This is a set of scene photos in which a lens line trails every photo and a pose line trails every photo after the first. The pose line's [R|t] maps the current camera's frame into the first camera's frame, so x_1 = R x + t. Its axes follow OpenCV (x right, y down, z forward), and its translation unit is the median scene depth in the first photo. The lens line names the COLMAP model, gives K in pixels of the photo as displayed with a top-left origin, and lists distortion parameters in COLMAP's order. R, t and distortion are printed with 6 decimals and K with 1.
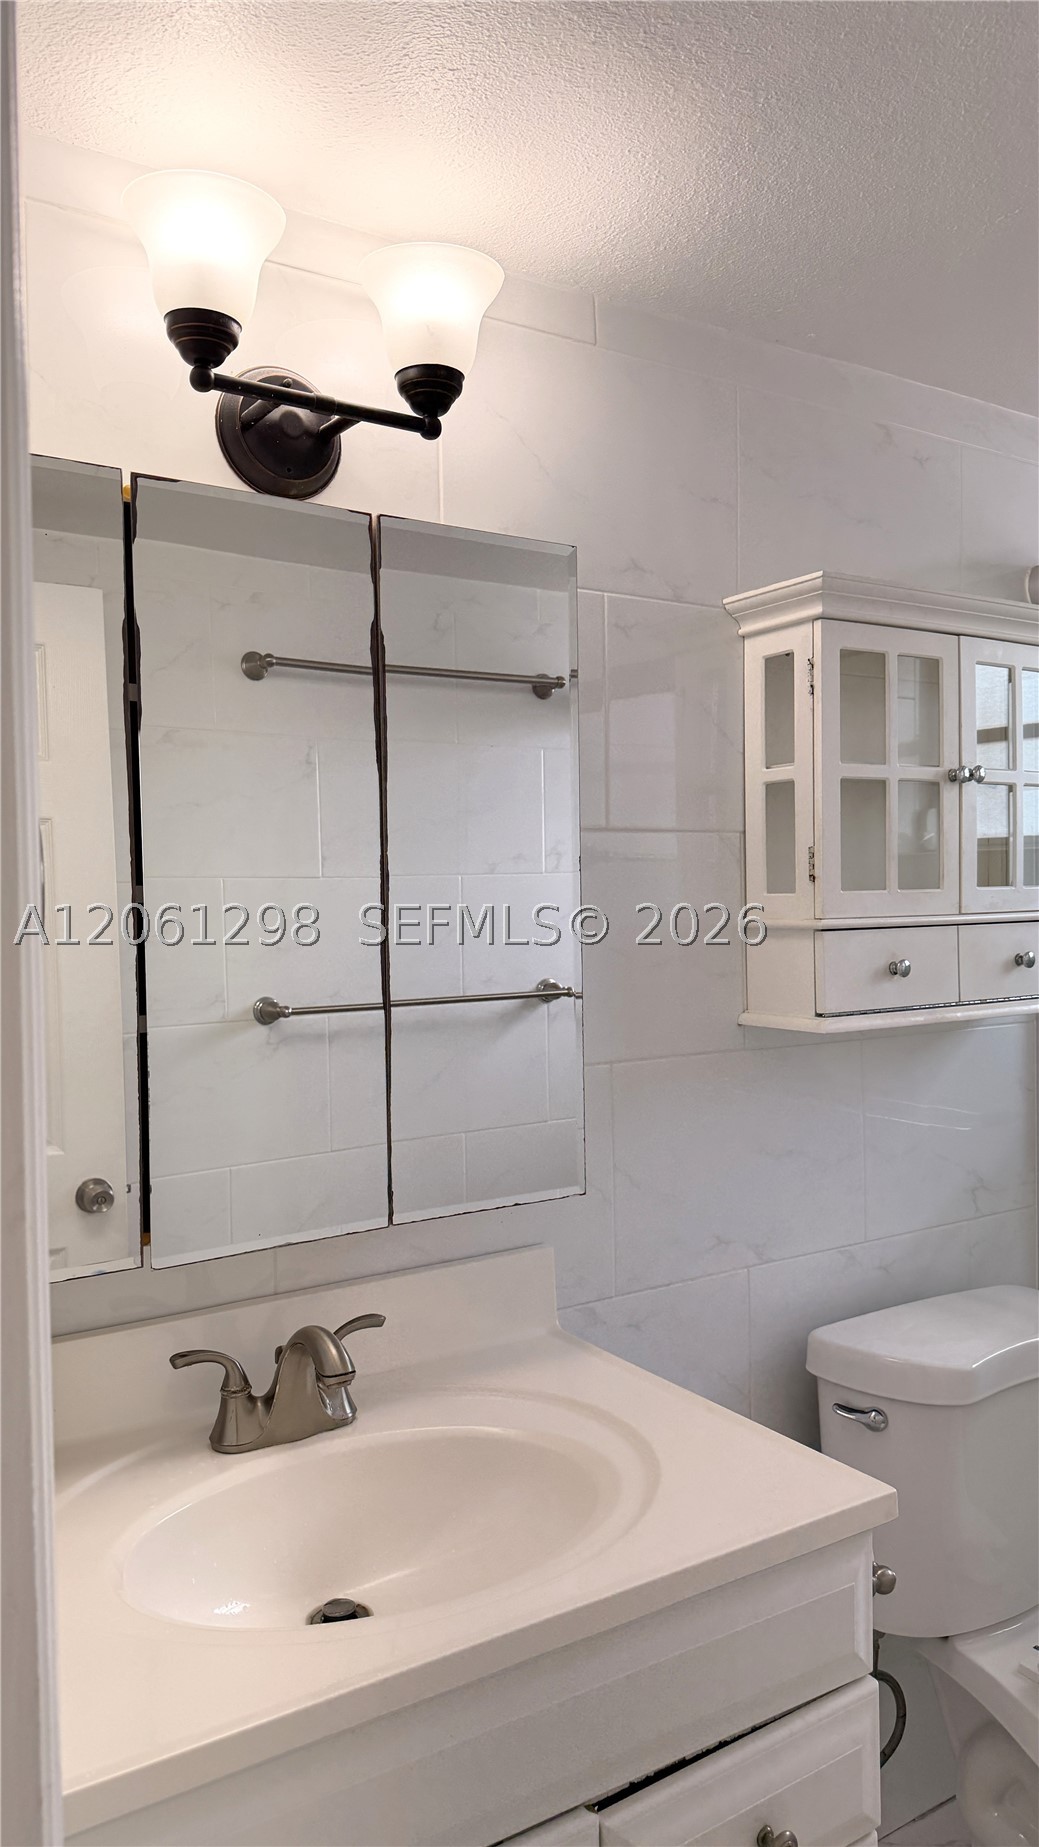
lens RADIAL K [[1302.6, 0, 519.8], [0, 1302.6, 948.9], [0, 0, 1]] dist [0.132339, -0.212951]
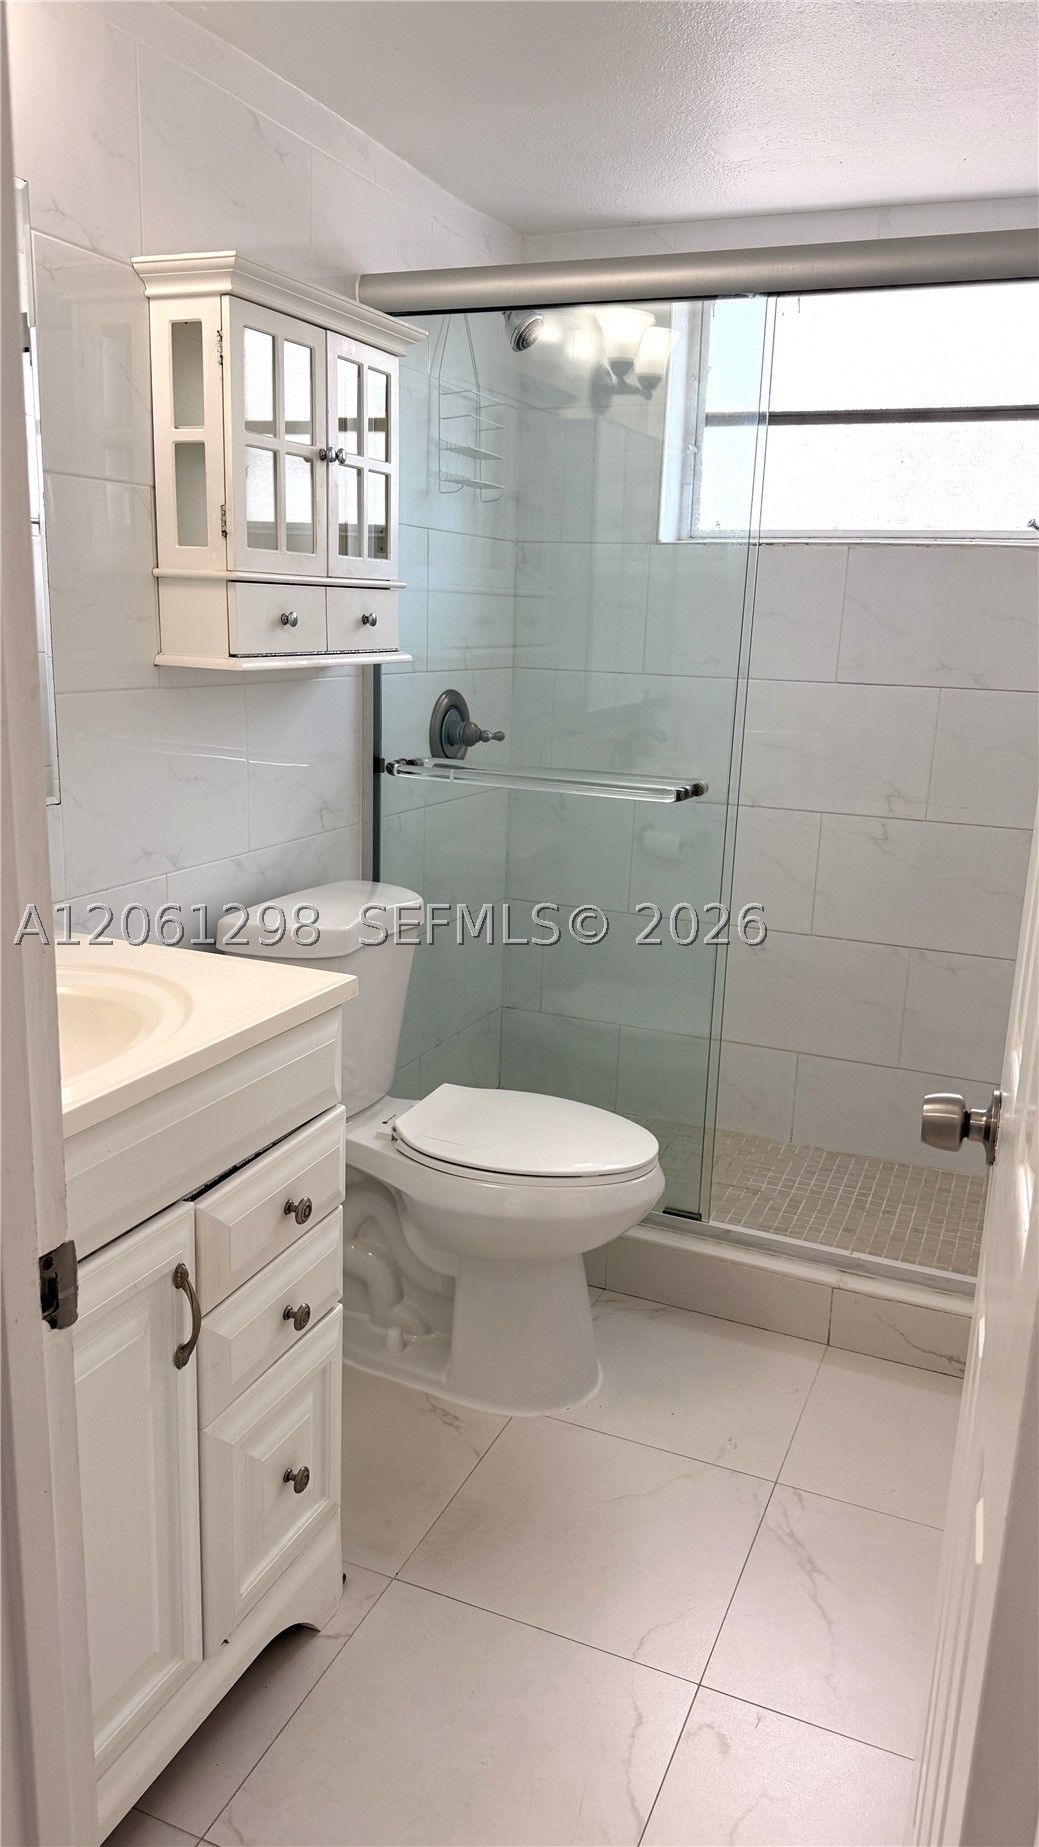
lens RADIAL K [[1287.0, 0, 526.5], [0, 1287.0, 930.0], [0, 0, 1]] dist [0.114084, -0.216186]
pose [[0.833756, -0.089275, 0.544869, -0.204337], [-0.031646, 0.977492, 0.208583, 0.037924], [-0.551226, -0.191151, 0.812165, -0.145244]]
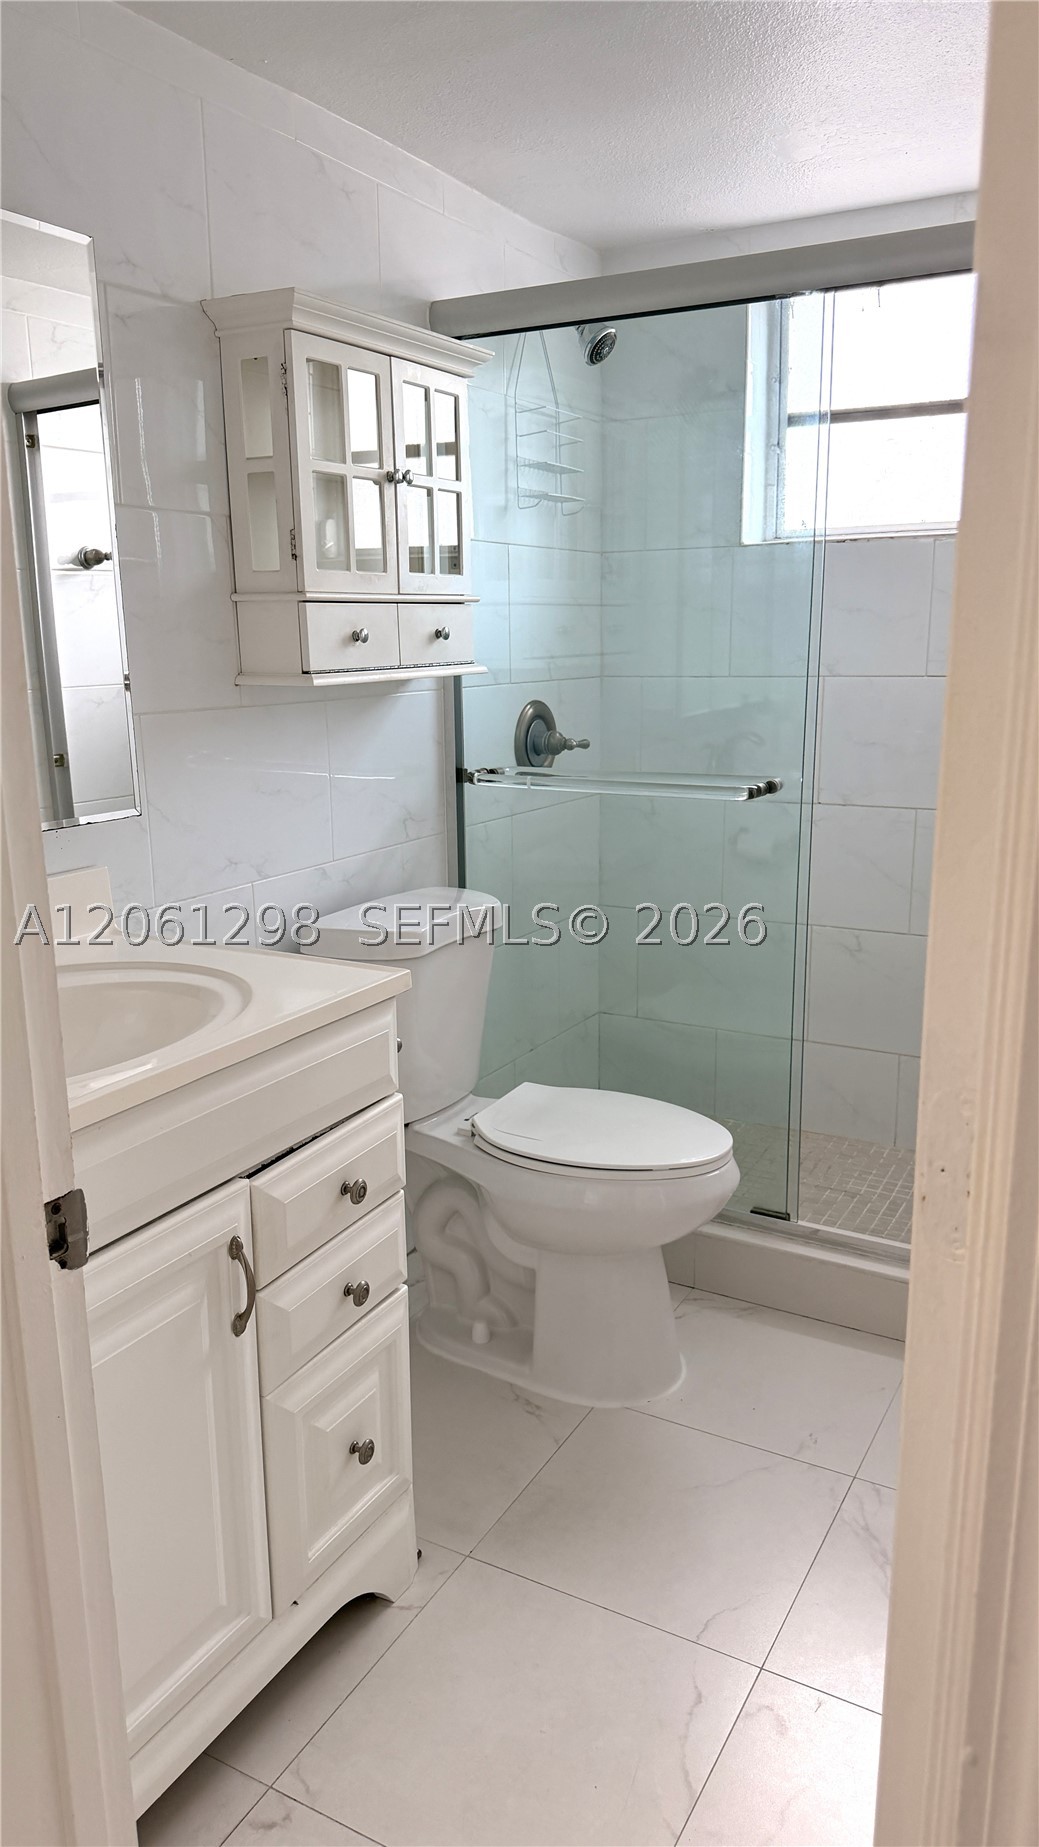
lens RADIAL K [[1281.9, 0, 512.3], [0, 1281.9, 939.2], [0, 0, 1]] dist [0.116138, -0.216321]
pose [[0.889014, -0.102520, 0.446254, -0.164780], [0.010972, 0.979101, 0.203077, 0.049630], [-0.457748, -0.175642, 0.871560, -0.201126]]
